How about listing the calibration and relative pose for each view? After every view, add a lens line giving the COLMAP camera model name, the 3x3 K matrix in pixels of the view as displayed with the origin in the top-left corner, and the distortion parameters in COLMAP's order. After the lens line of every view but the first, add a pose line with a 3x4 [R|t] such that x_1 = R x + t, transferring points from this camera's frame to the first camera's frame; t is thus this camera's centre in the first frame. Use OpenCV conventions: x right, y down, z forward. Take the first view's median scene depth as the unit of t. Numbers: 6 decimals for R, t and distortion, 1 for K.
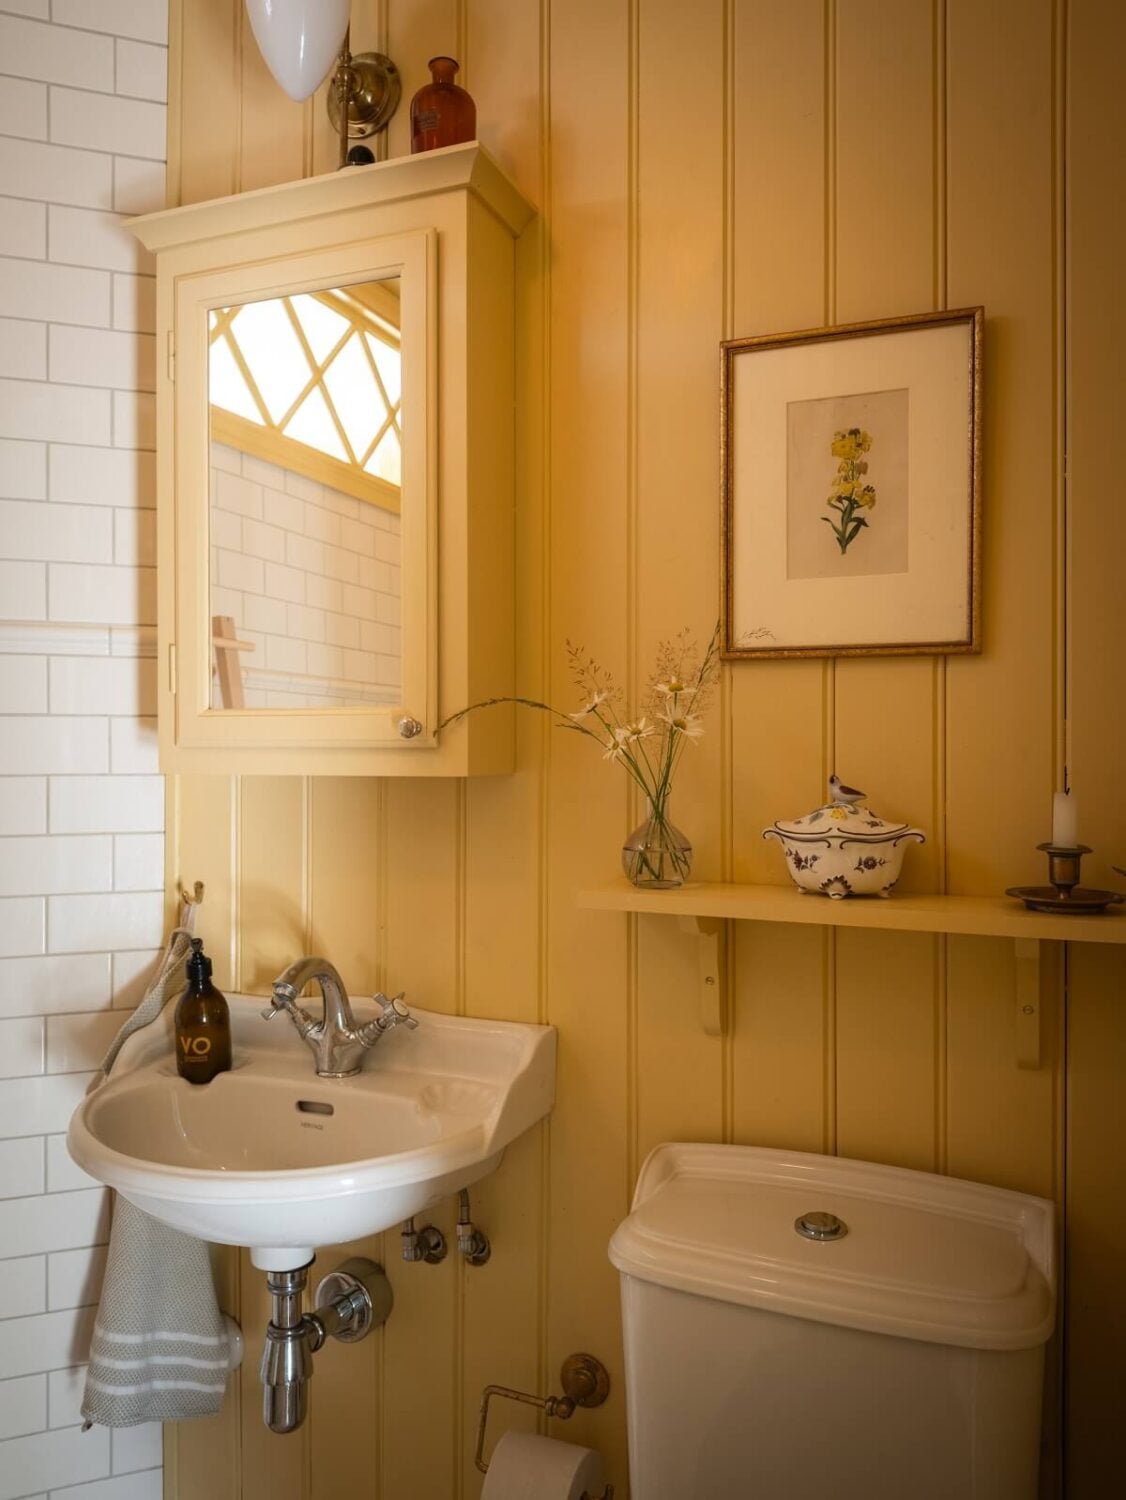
lens RADIAL K [[1084.9, 0, 553.0], [0, 1084.9, 748.0], [0, 0, 1]] dist [0.043569, -0.058595]
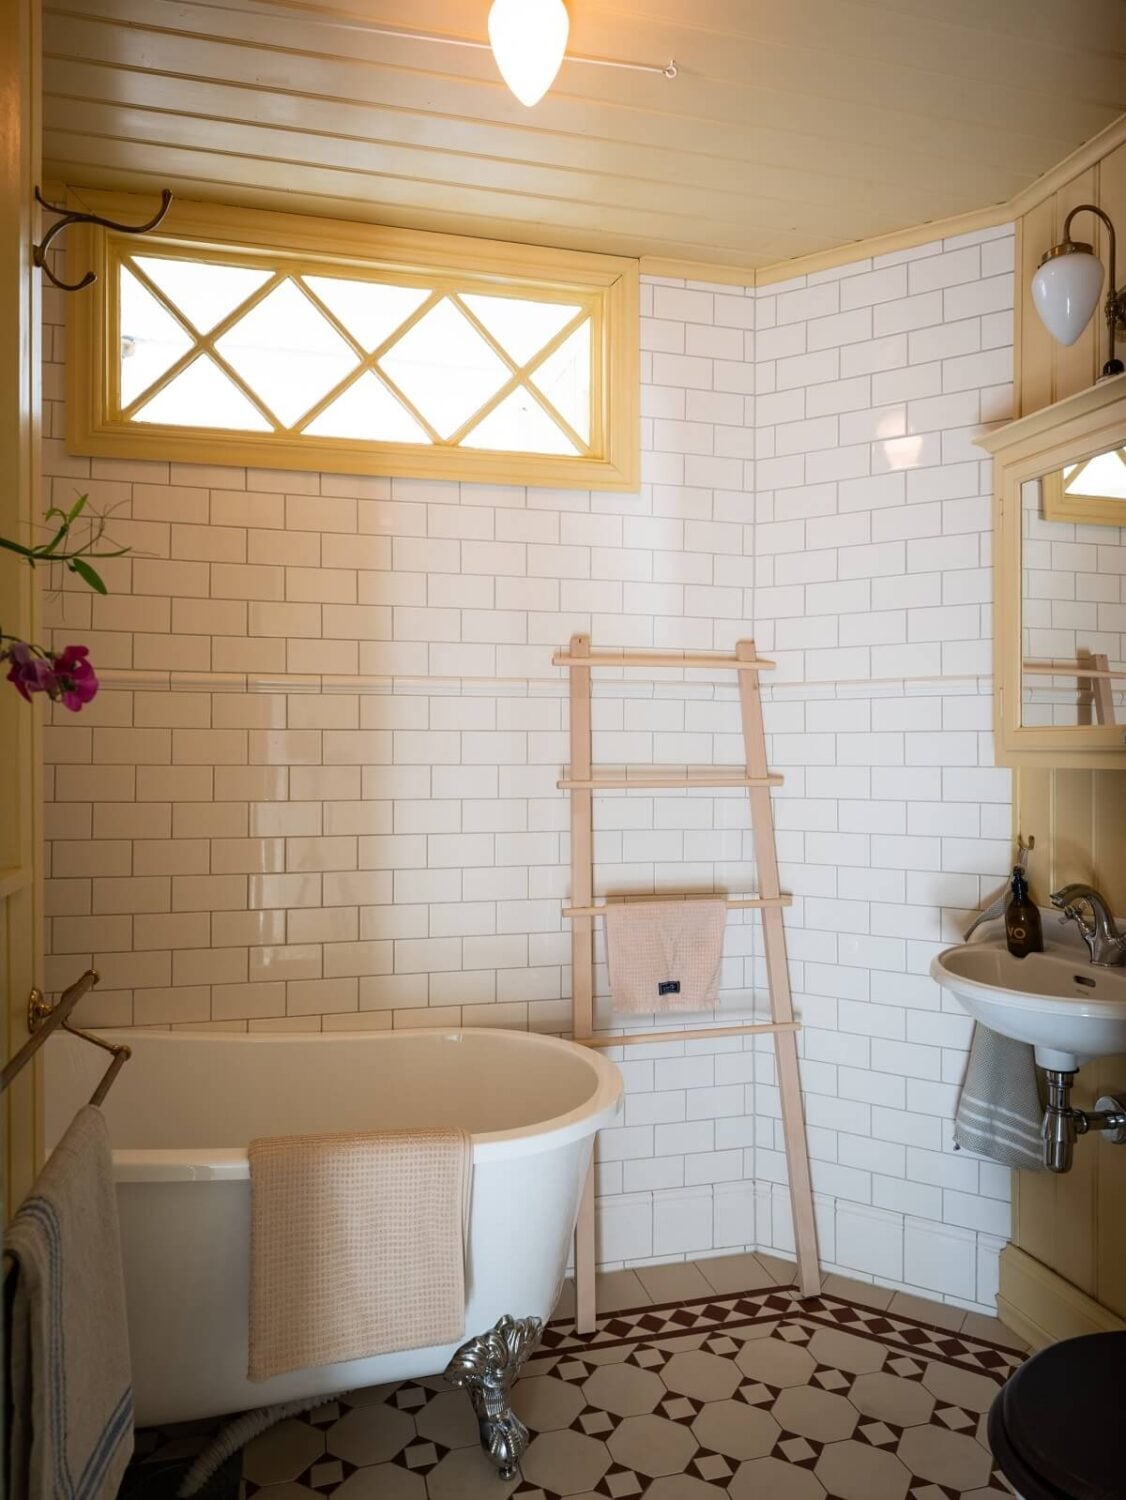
lens RADIAL K [[1004.9, 0, 559.9], [0, 1004.9, 760.4], [0, 0, 1]] dist [0.006333, -0.007146]
pose [[0.598604, 0.004694, -0.801031, 0.458492], [-0.001496, 0.999988, 0.004741, 0.009038], [0.801044, -0.001639, 0.598604, -0.436589]]
